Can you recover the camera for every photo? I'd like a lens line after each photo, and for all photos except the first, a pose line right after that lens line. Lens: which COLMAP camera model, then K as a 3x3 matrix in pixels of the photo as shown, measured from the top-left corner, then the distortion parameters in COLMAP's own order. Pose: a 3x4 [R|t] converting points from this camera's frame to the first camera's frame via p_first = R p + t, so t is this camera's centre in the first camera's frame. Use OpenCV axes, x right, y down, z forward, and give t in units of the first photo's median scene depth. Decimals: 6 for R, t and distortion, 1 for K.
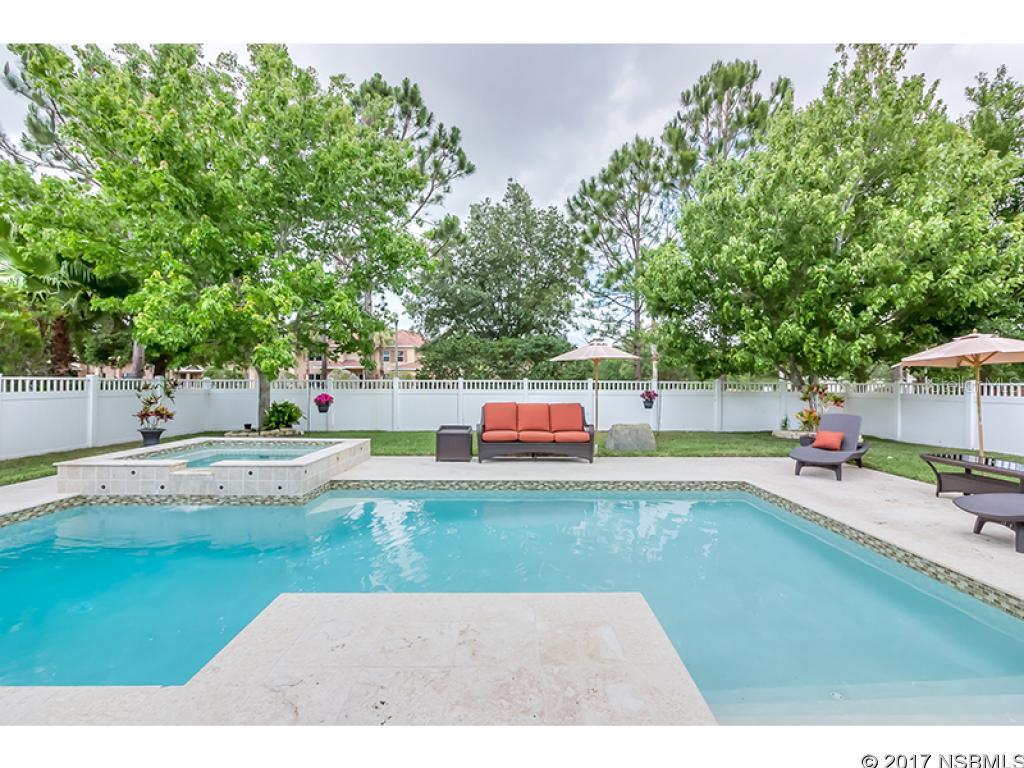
lens RADIAL K [[498.3, 0, 513.9], [0, 498.3, 375.5], [0, 0, 1]] dist [0.001868, 0.000985]
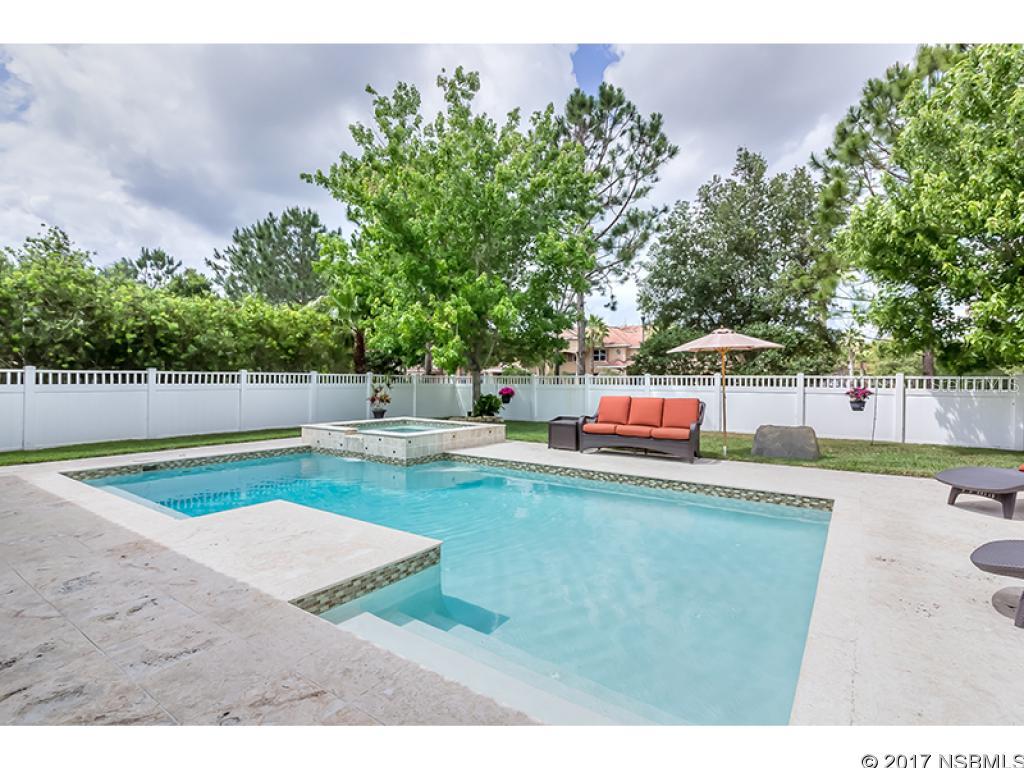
lens RADIAL K [[520.0, 0, 517.3], [0, 520.0, 387.8], [0, 0, 1]] dist [0.001252, -0.000224]
pose [[0.806384, 0.010383, -0.591301, 0.445551], [0.004921, 0.999693, 0.024265, 0.009729], [0.591372, -0.022477, 0.806086, 0.031862]]
